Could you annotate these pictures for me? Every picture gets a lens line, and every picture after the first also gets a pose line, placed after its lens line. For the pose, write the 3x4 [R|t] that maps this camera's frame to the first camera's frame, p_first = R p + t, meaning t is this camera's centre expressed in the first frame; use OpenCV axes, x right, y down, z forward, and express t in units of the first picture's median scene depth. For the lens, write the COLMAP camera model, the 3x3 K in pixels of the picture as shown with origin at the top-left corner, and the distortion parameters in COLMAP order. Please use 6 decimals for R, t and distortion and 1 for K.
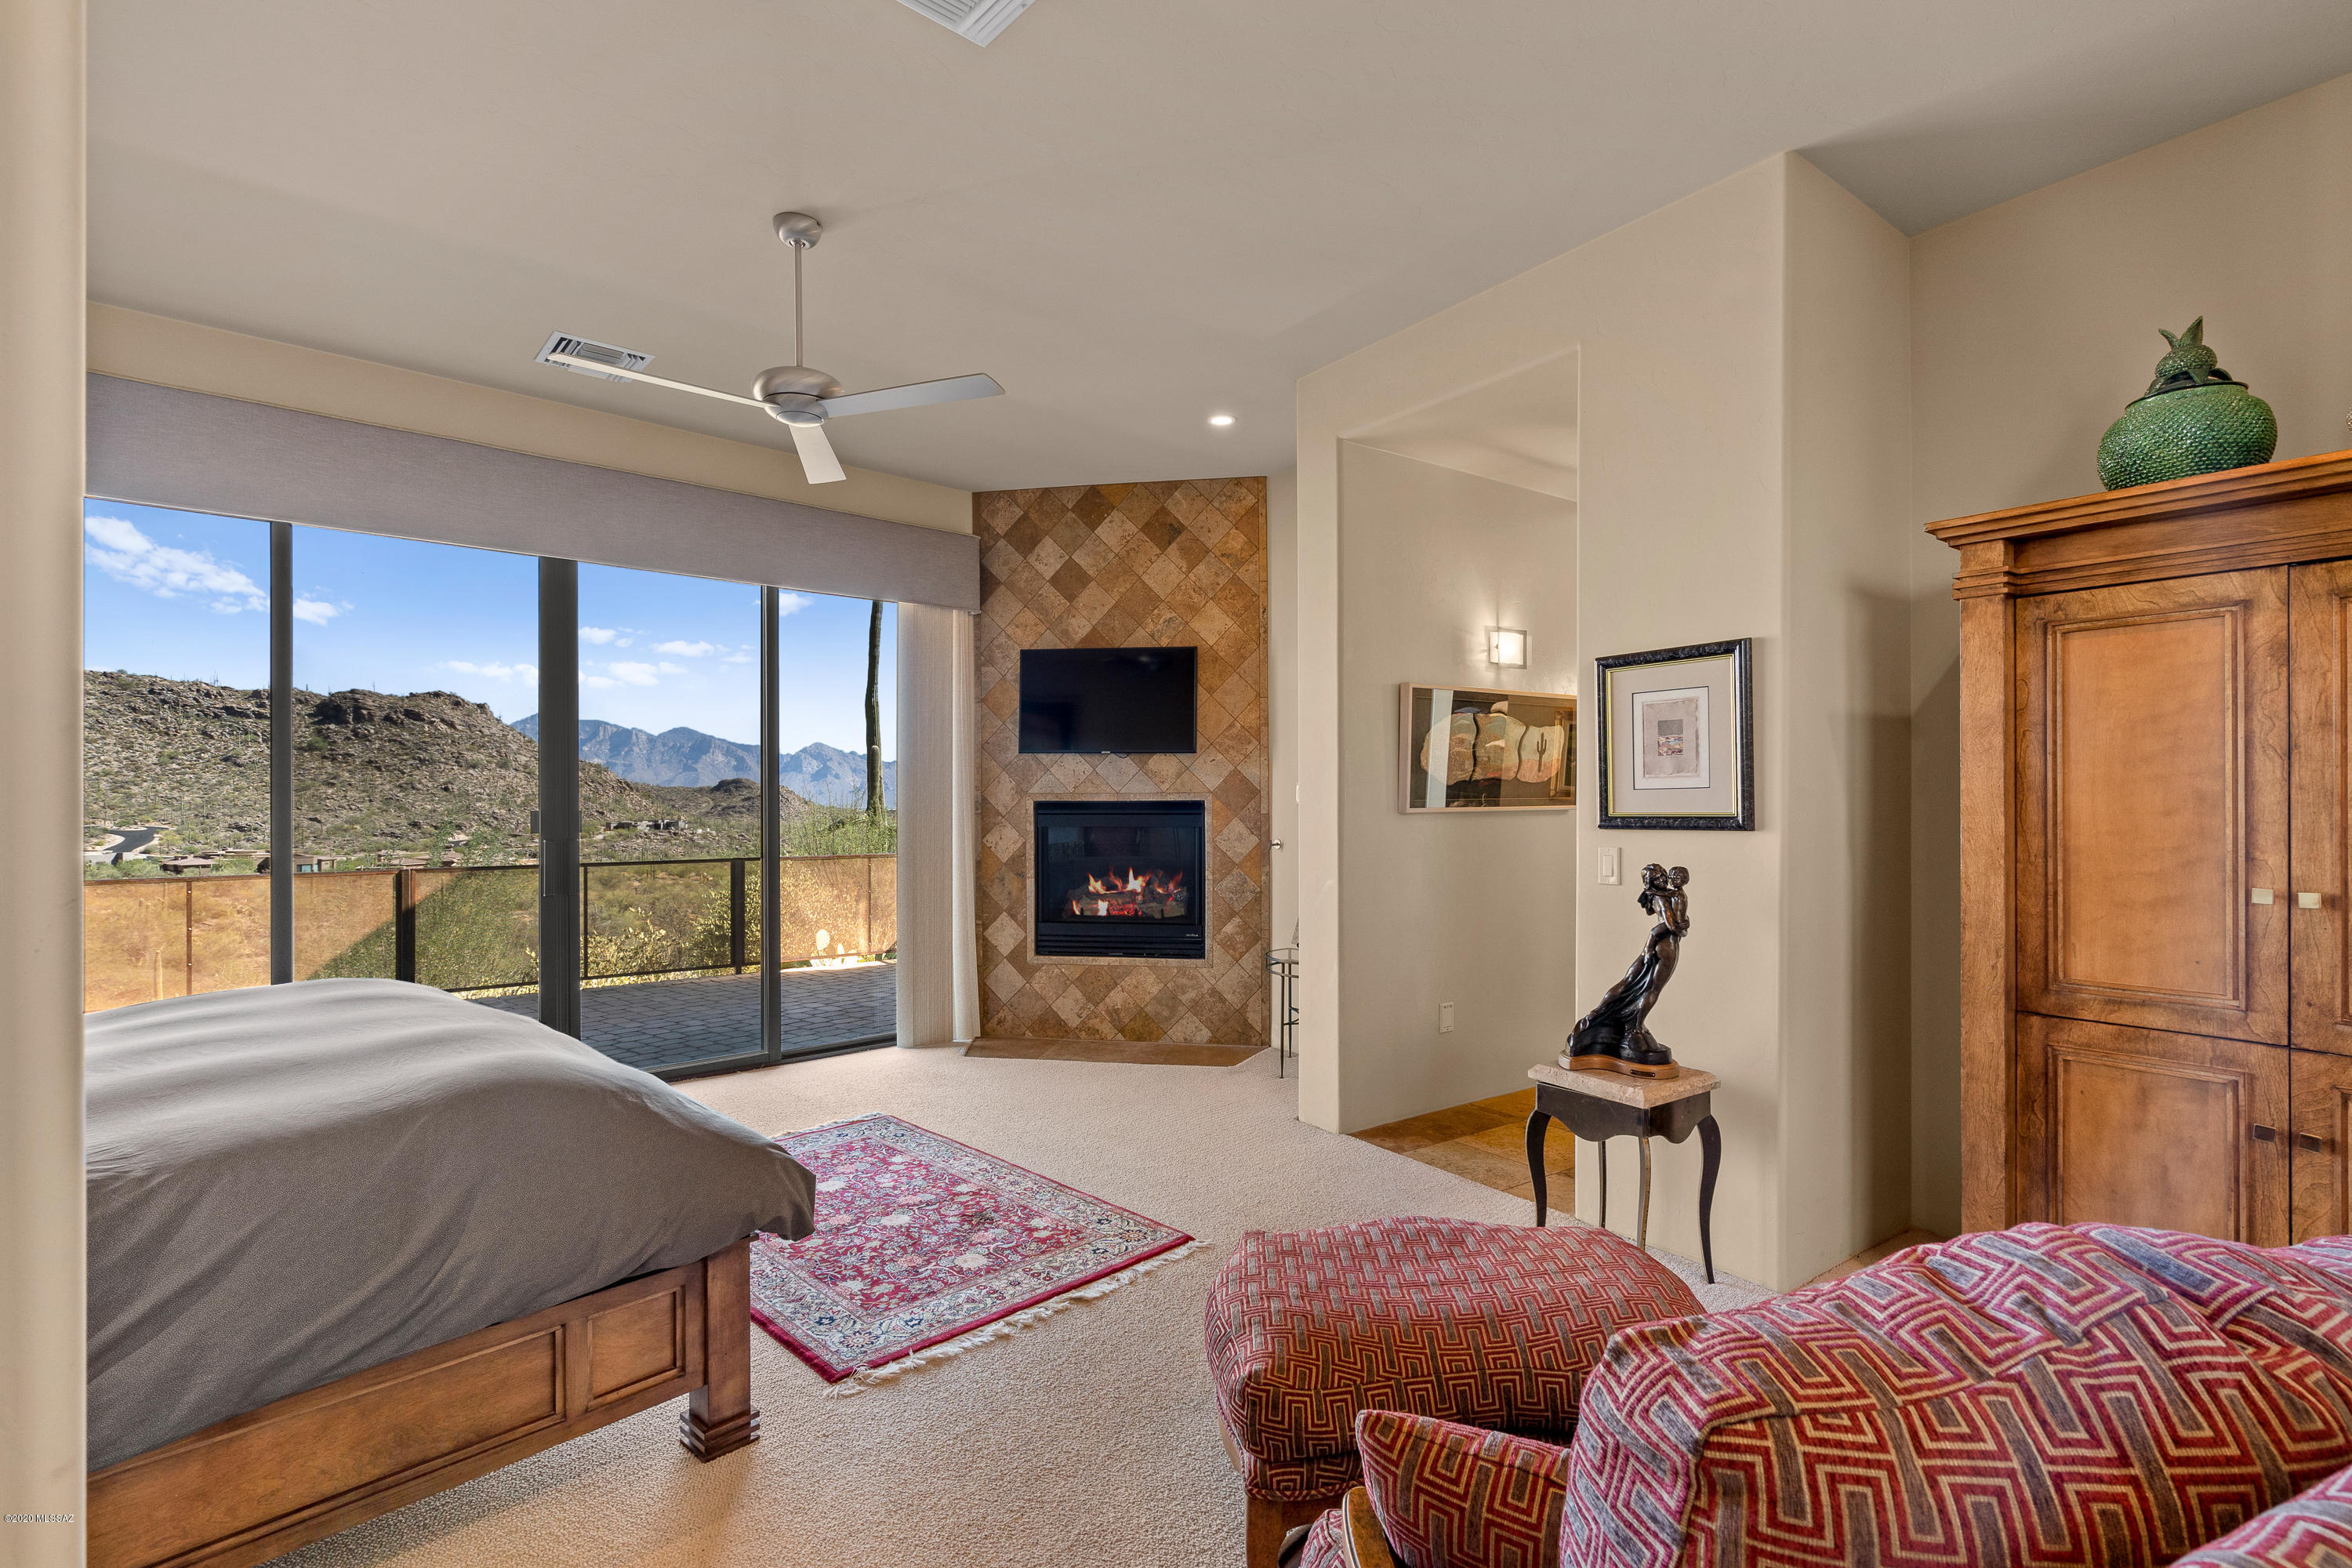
lens RADIAL K [[1091.8, 0, 1176.6], [0, 1091.8, 800.0], [0, 0, 1]] dist [0.001448, 0.000778]
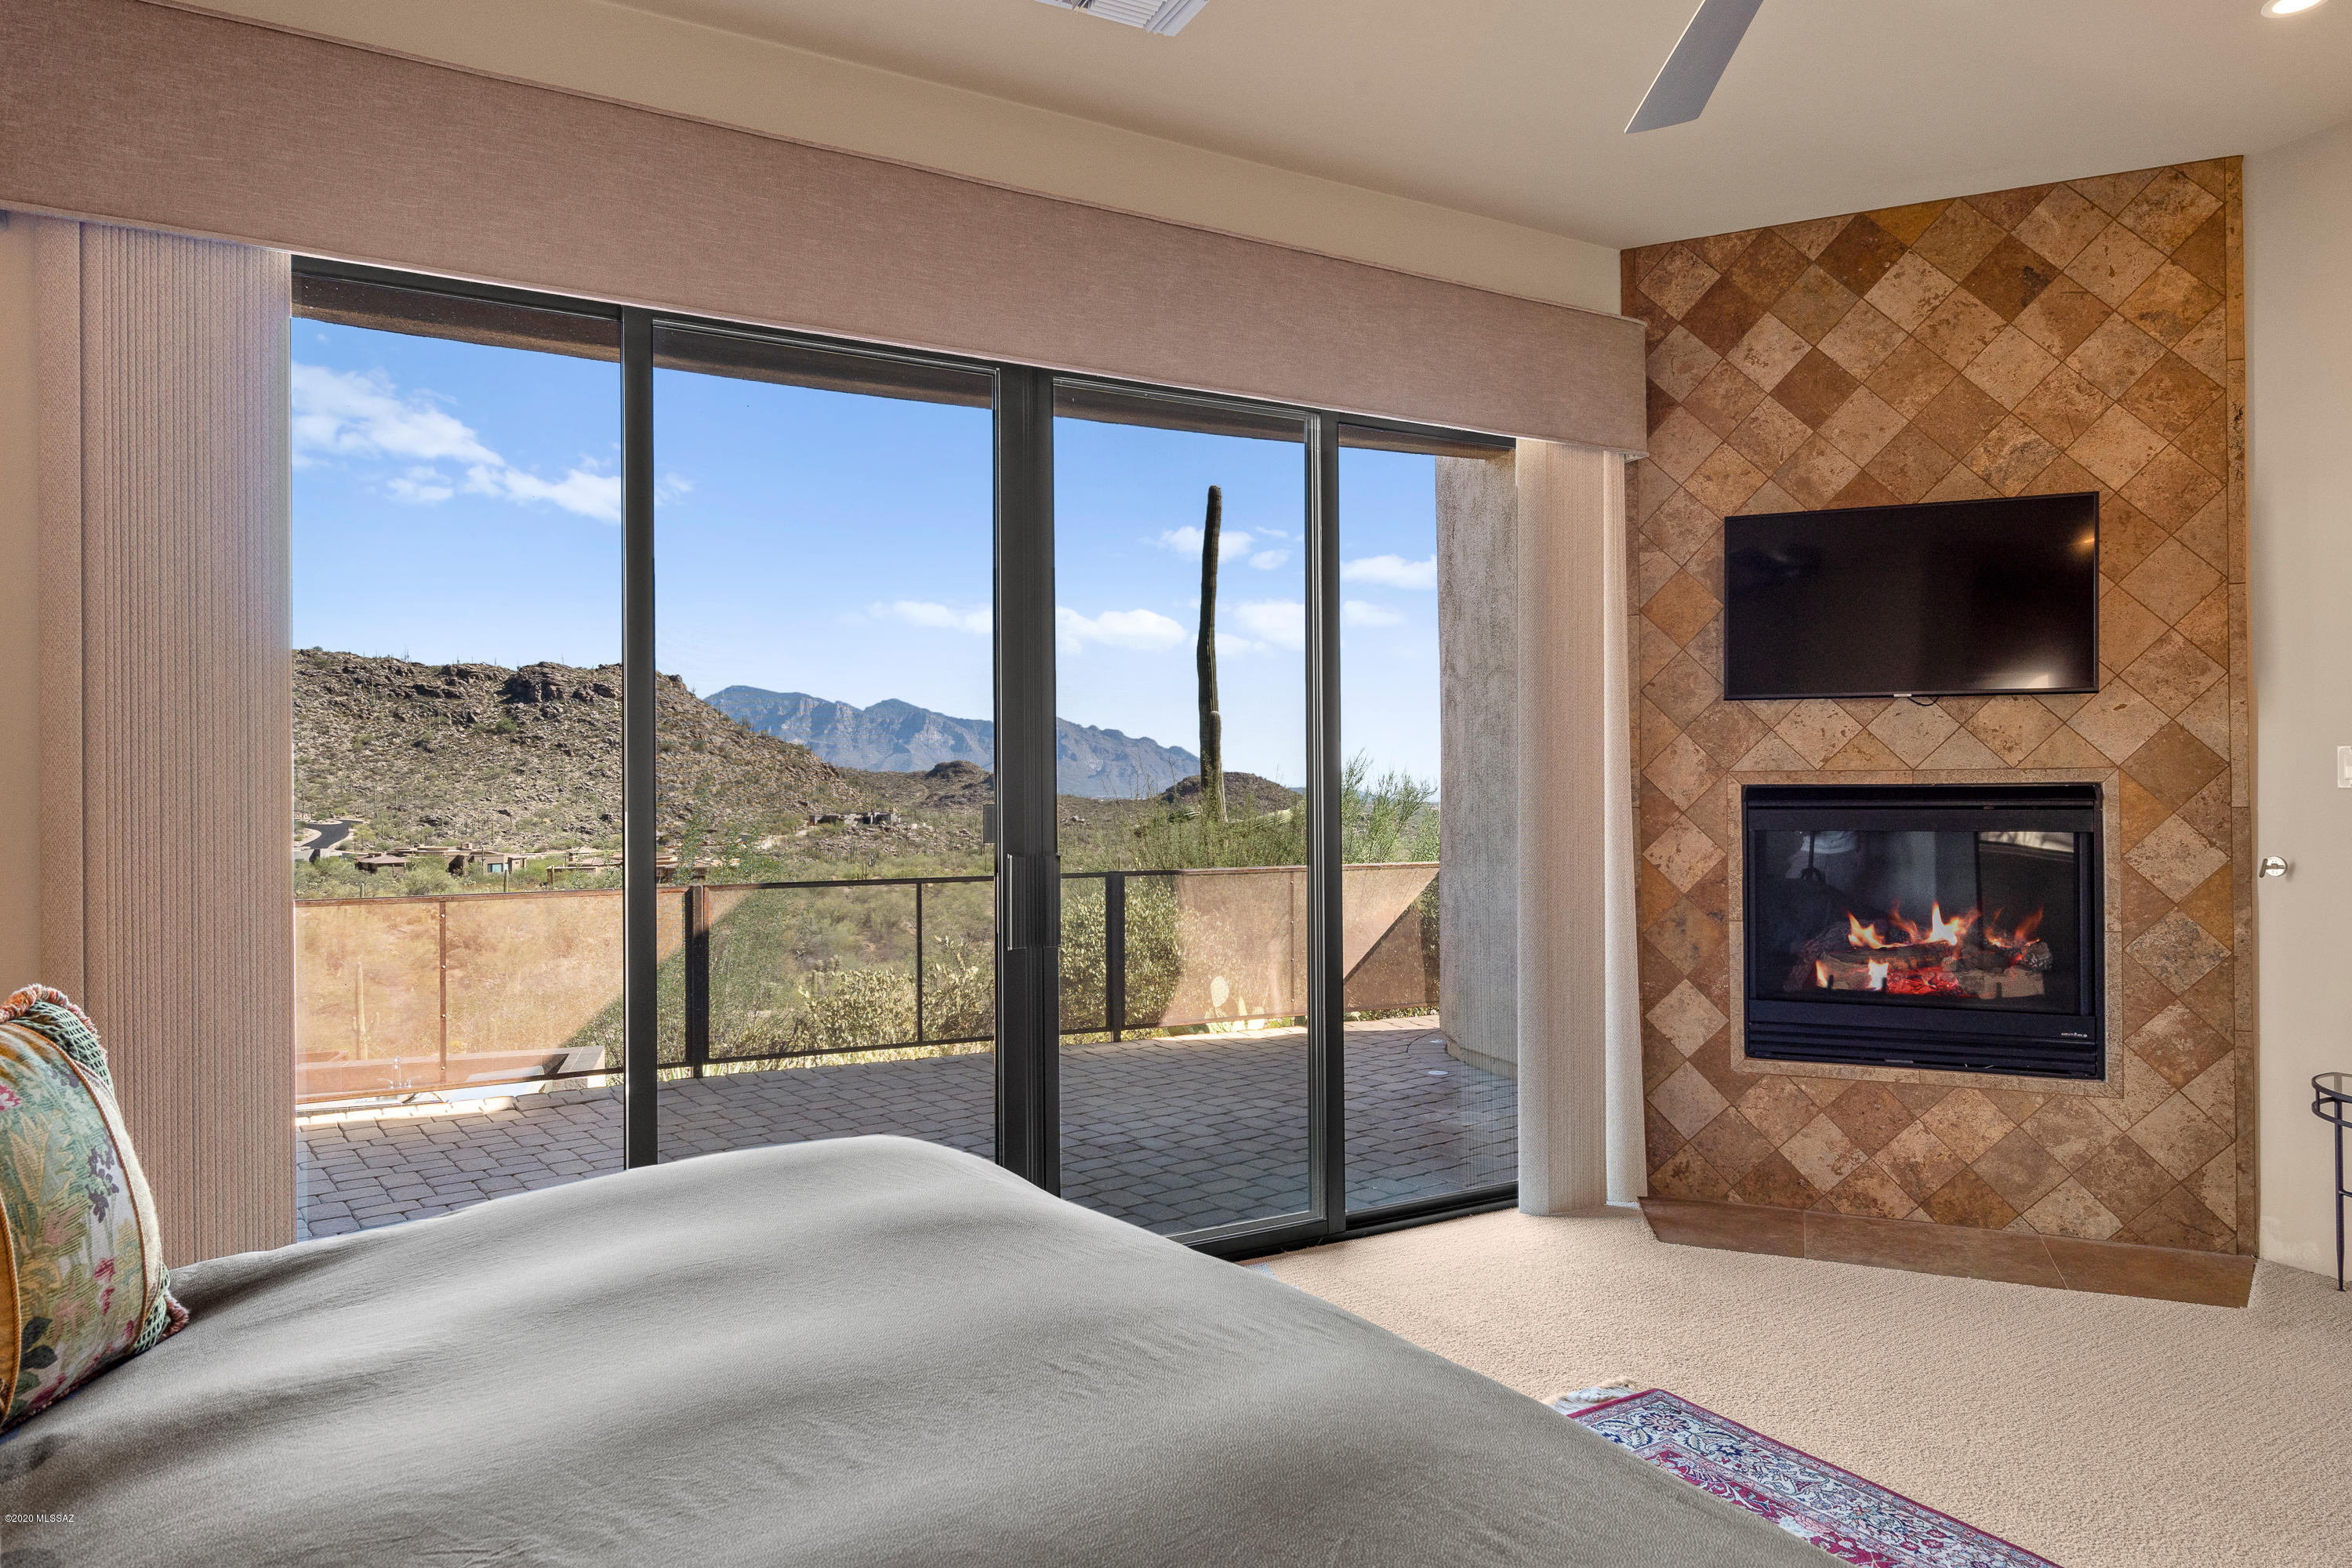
lens RADIAL K [[1431.9, 0, 1176.6], [0, 1431.9, 783.6], [0, 0, 1]] dist [0.003308, 0.007299]
pose [[0.974171, -0.005058, -0.225753, -0.248393], [0.004691, 0.999987, -0.002161, 0.000425], [0.225761, 0.001046, 0.974182, 0.212036]]
